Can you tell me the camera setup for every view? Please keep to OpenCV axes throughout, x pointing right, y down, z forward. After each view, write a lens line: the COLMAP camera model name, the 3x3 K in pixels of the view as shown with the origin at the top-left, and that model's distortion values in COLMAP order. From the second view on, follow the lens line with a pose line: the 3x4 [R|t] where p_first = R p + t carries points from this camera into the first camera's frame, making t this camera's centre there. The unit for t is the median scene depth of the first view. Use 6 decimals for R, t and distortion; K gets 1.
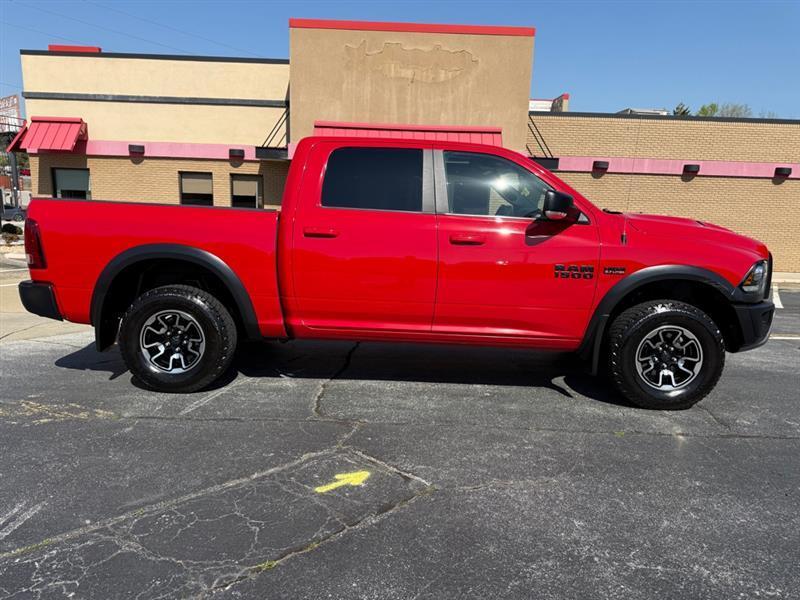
lens RADIAL K [[561.0, 0, 399.1], [0, 561.0, 304.9], [0, 0, 1]] dist [0.068493, -0.091547]
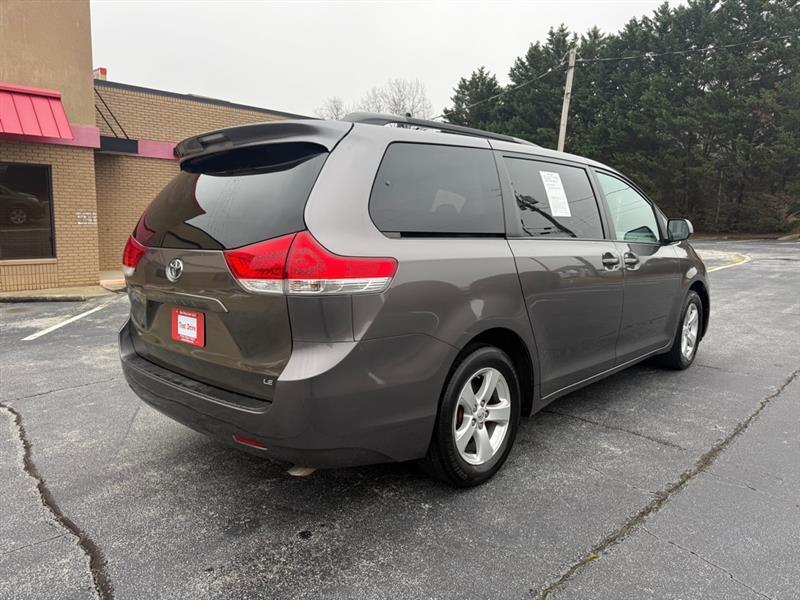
lens RADIAL K [[569.5, 0, 395.7], [0, 569.5, 302.0], [0, 0, 1]] dist [0.003239, -0.003748]
pose [[0.698833, -0.124872, 0.704300, -0.073876], [0.124315, 0.990862, 0.052329, -0.024792], [-0.704399, 0.050986, 0.707971, 0.171944]]
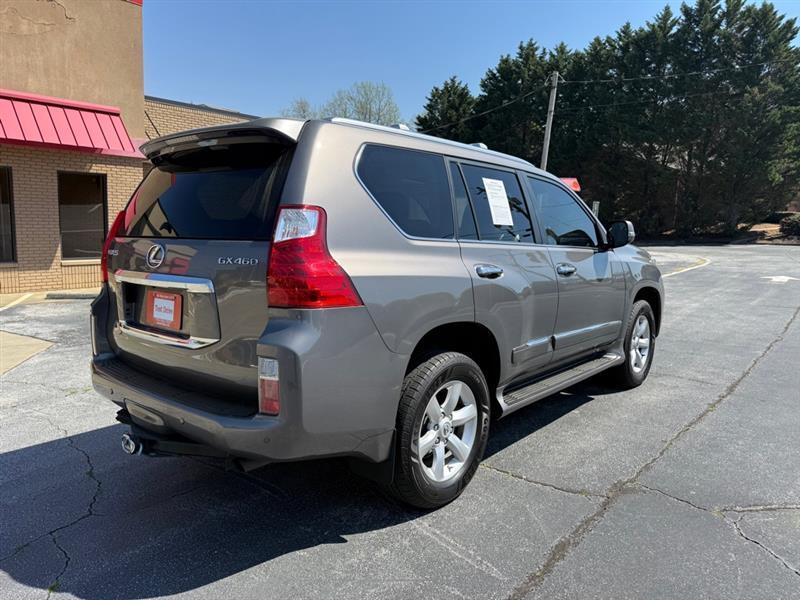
lens RADIAL K [[570.7, 0, 399.0], [0, 570.7, 300.6], [0, 0, 1]] dist [0.012084, -0.012751]
pose [[0.642699, -0.122745, 0.756222, -0.215424], [0.123950, 0.990737, 0.055467, -0.034279], [-0.756025, 0.058085, 0.651960, 0.169568]]
